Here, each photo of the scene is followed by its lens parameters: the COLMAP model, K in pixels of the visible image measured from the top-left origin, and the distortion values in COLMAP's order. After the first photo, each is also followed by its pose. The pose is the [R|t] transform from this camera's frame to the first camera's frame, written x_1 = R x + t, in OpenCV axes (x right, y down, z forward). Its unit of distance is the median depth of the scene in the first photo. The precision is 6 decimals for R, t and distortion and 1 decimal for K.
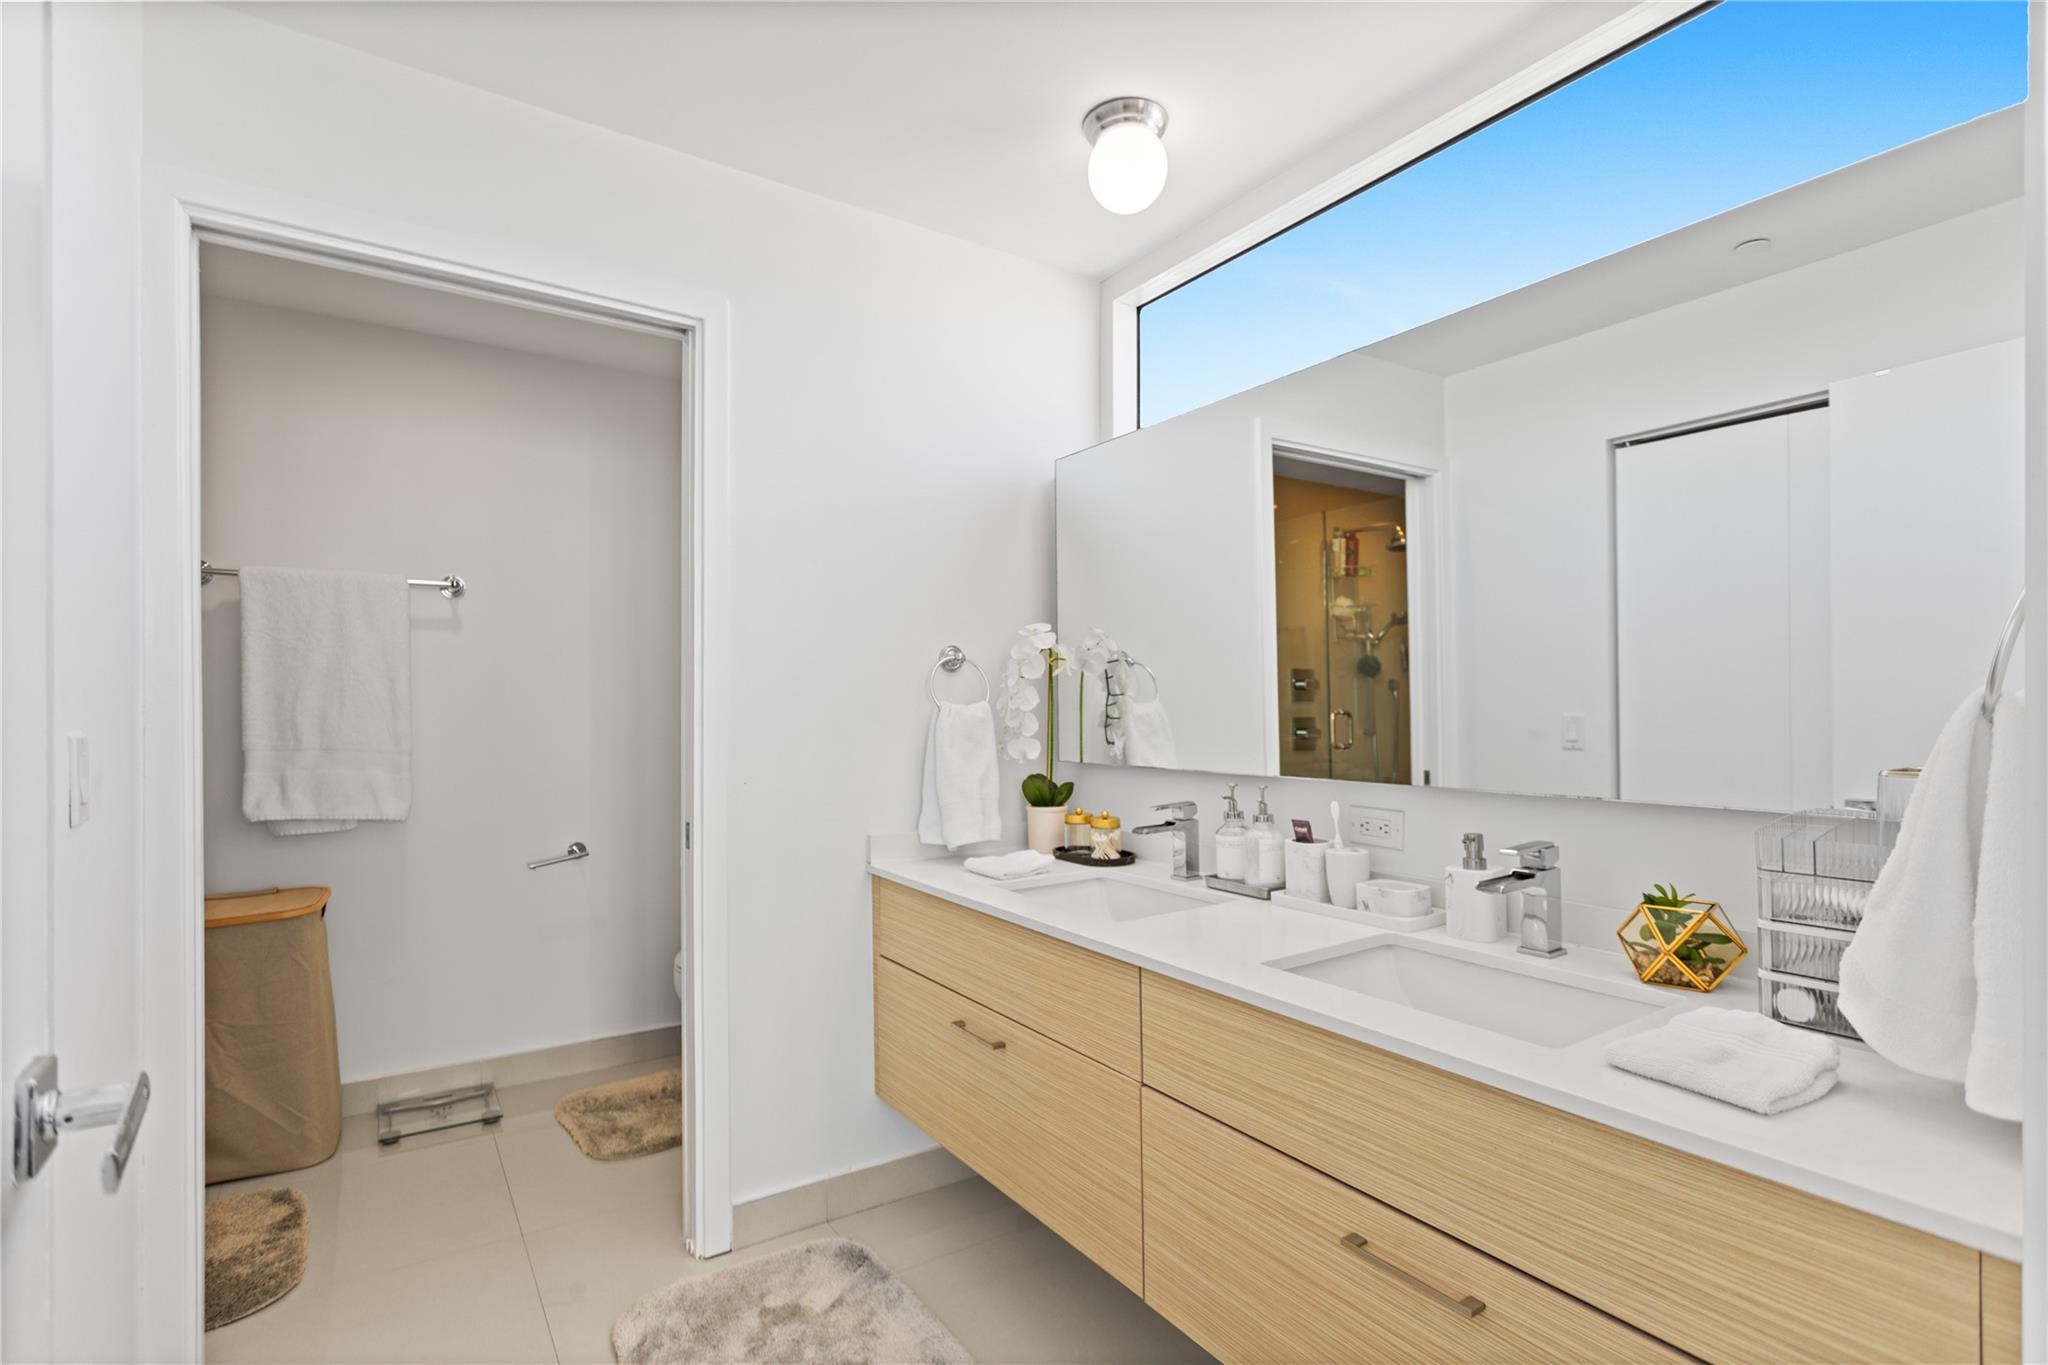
lens RADIAL K [[965.7, 0, 1024.3], [0, 965.7, 704.6], [0, 0, 1]] dist [-0.001215, 0.000119]
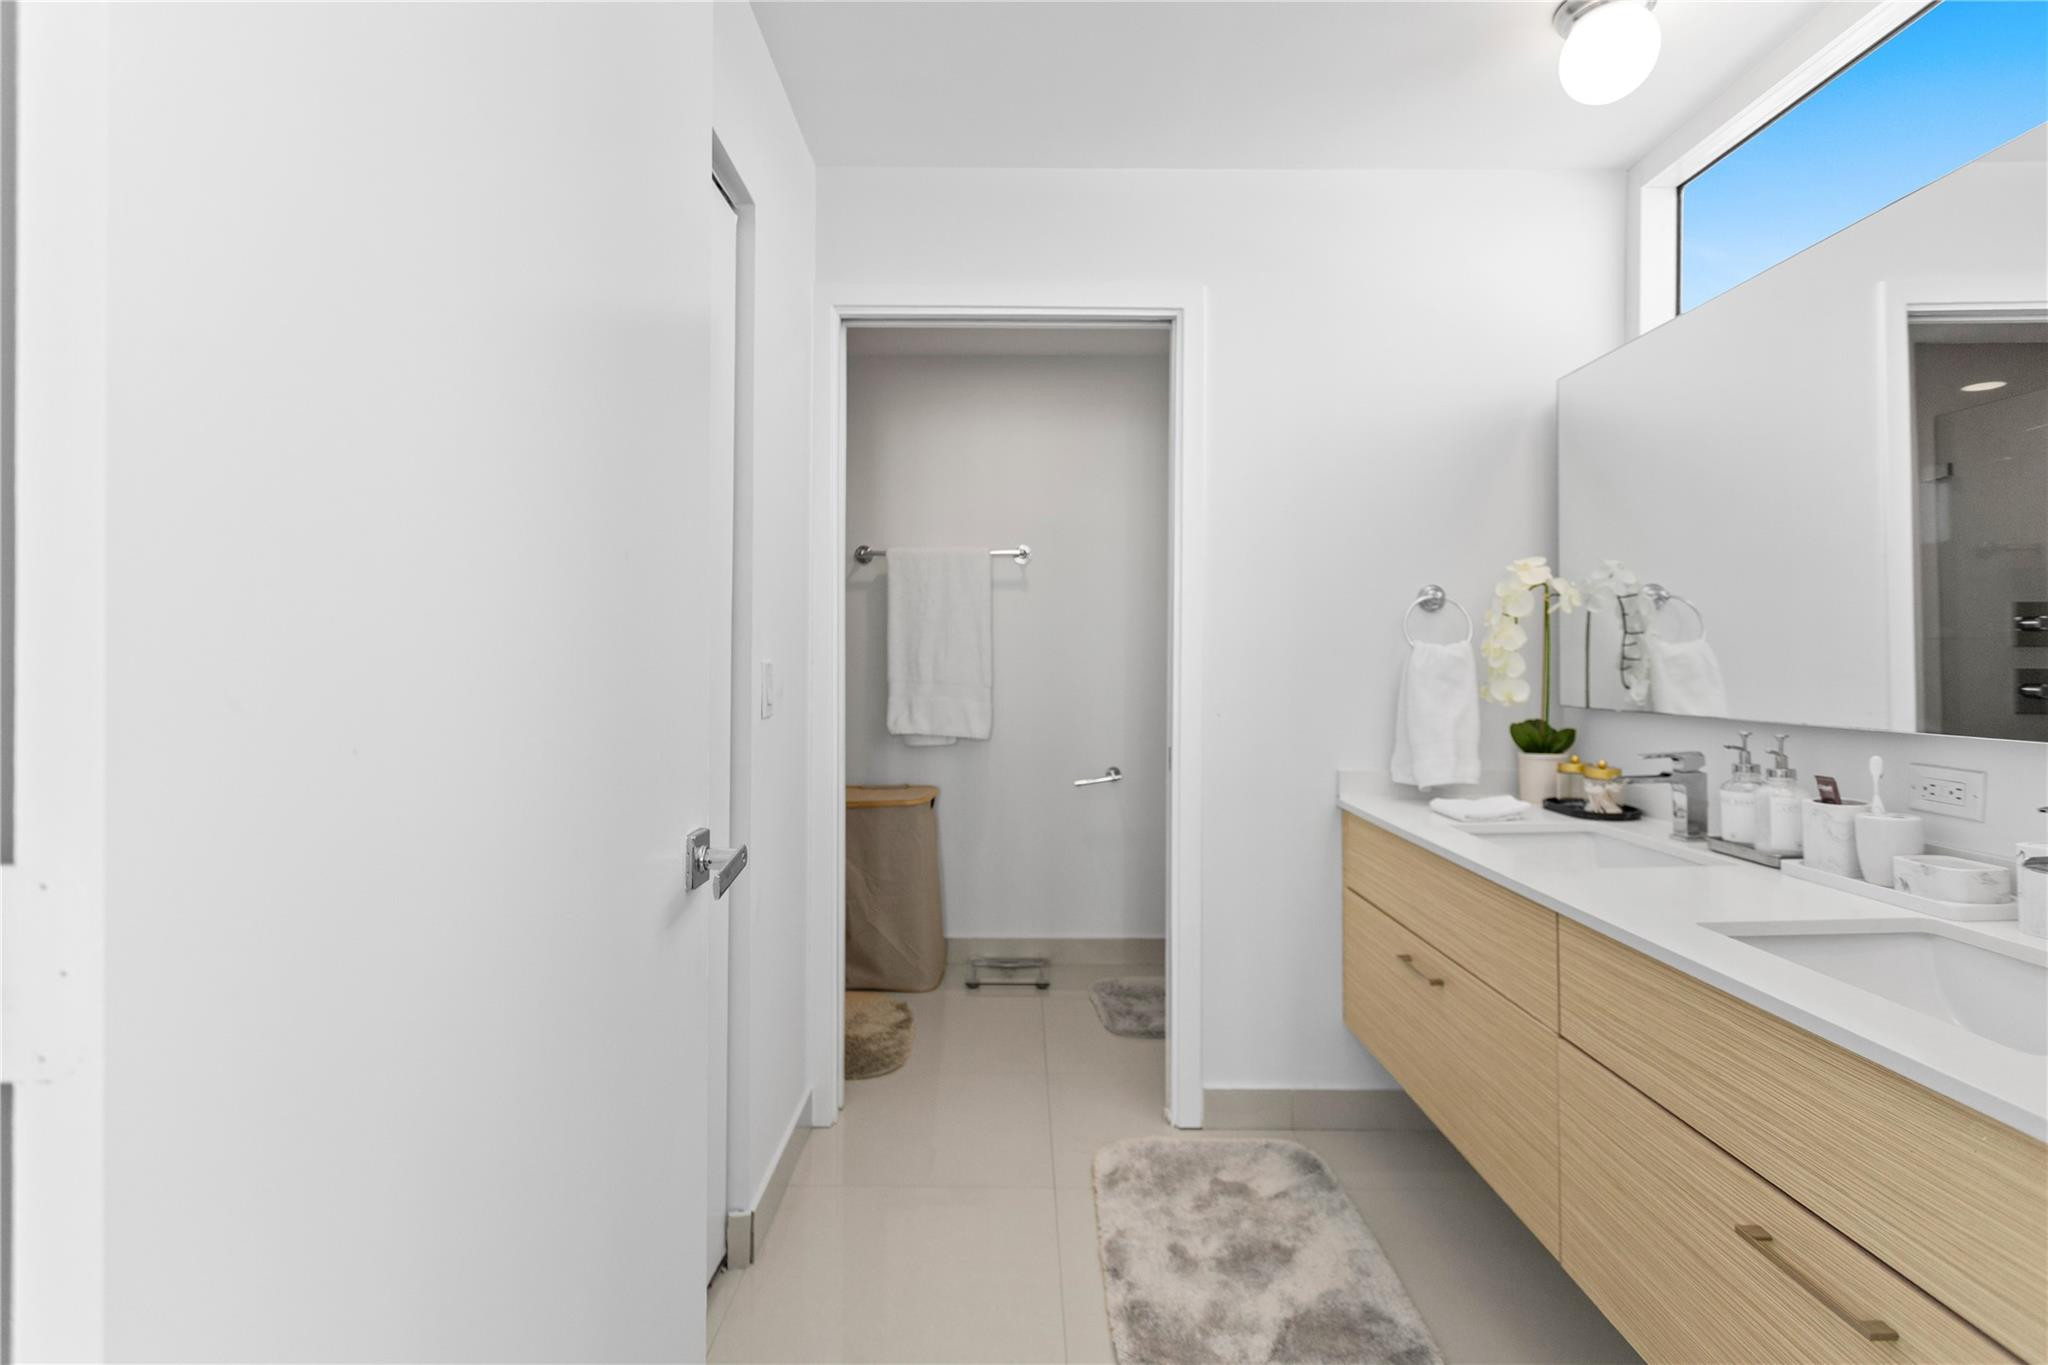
lens RADIAL K [[973.7, 0, 1033.9], [0, 973.7, 647.6], [0, 0, 1]] dist [-0.001993, -0.000431]
pose [[0.837426, -0.006245, -0.546515, 0.153270], [0.001118, 0.999952, -0.009715, 0.014327], [0.546550, 0.007524, 0.837393, -0.061841]]
